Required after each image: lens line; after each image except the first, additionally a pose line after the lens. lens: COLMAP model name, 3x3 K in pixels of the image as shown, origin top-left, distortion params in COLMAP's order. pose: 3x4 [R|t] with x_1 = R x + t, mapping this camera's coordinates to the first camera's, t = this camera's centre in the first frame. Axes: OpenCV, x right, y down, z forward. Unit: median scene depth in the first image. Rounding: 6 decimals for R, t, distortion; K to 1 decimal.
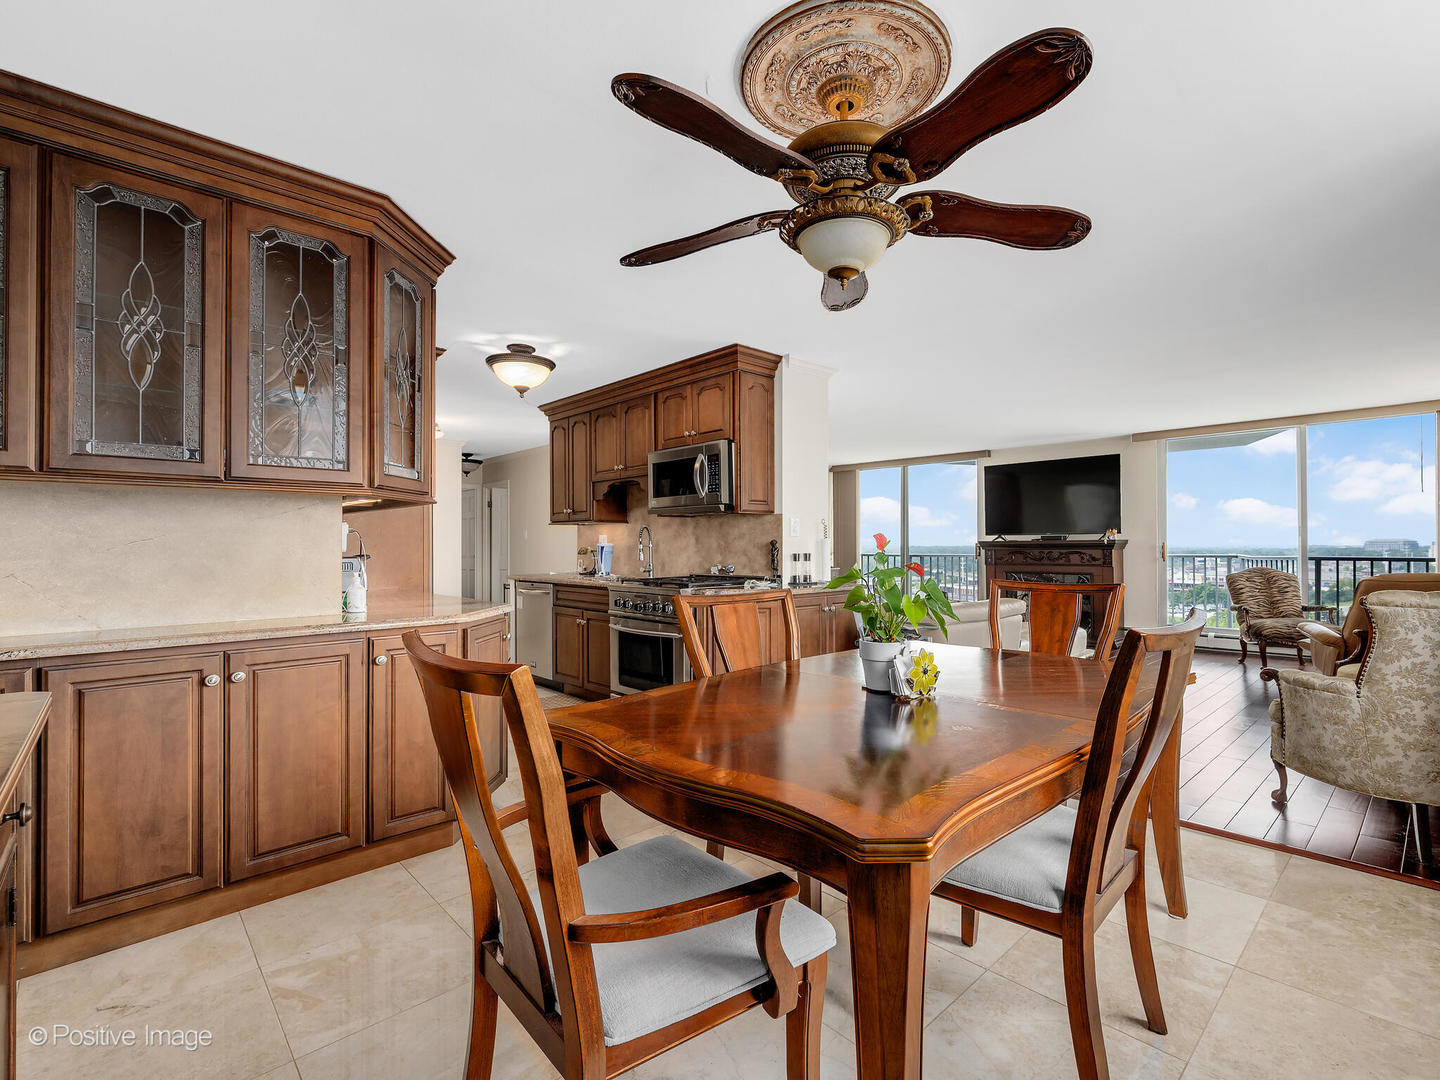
lens RADIAL K [[680.0, 0, 722.2], [0, 680.0, 539.5], [0, 0, 1]] dist [-0.000119, -0.000406]
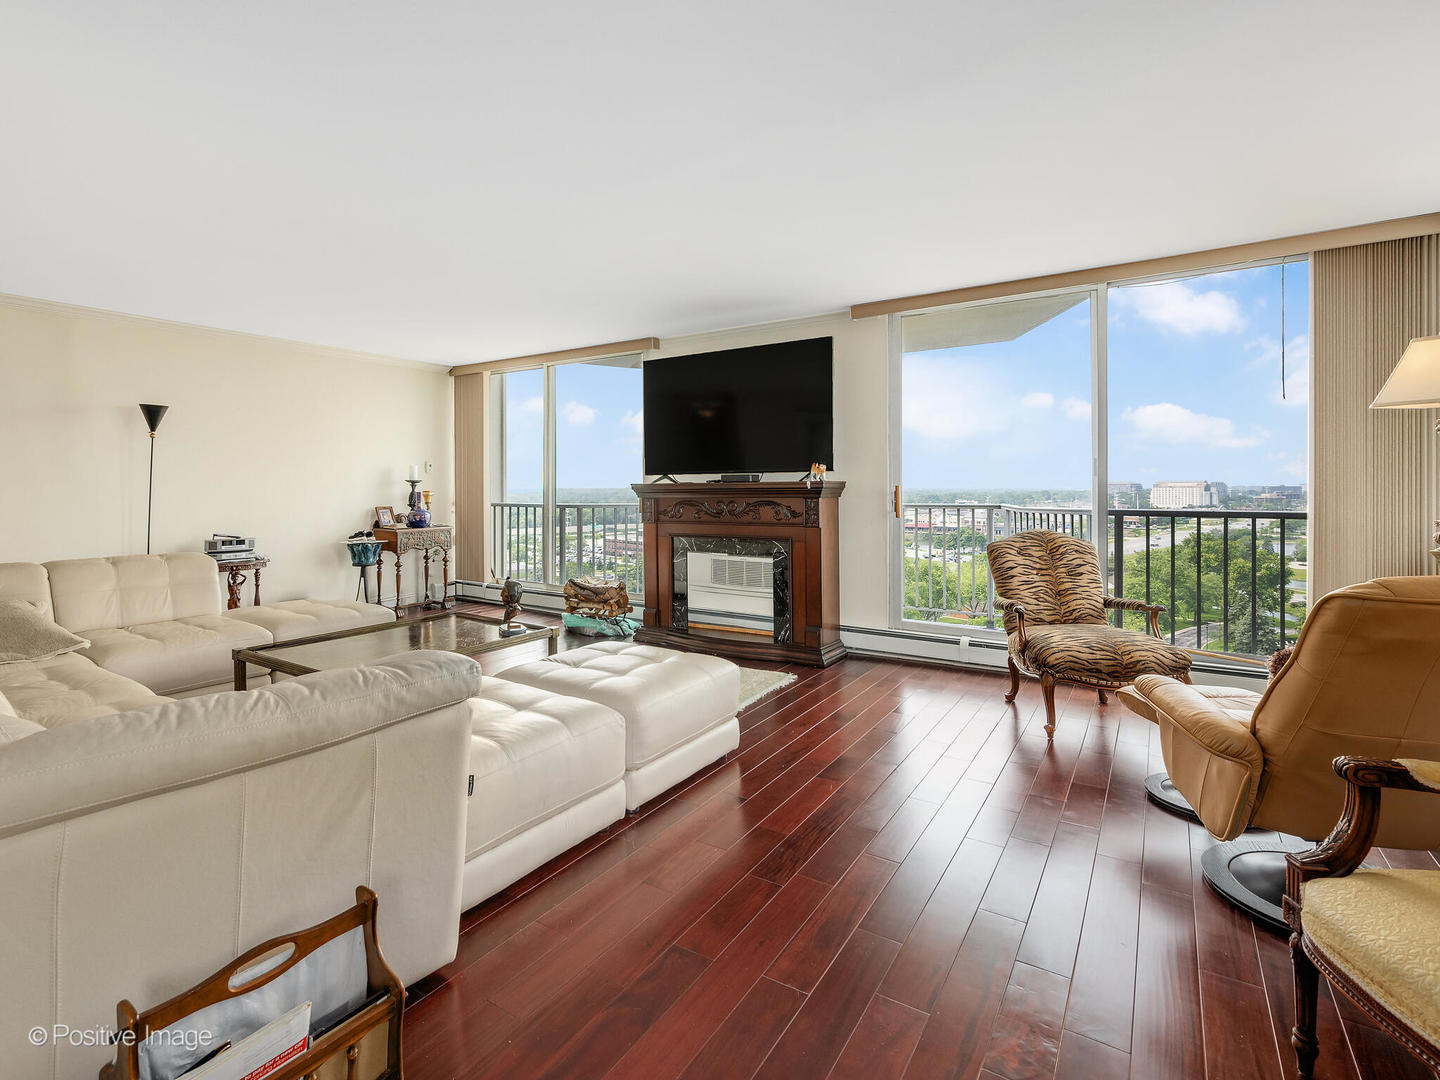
lens RADIAL K [[680.0, 0, 705.8], [0, 680.0, 489.1], [0, 0, 1]] dist [-0.000119, -0.000406]
pose [[0.968472, -0.002326, 0.249112, 0.331744], [-0.000333, 0.999943, 0.010630, 0.000650], [-0.249122, -0.010378, 0.968416, 0.453527]]
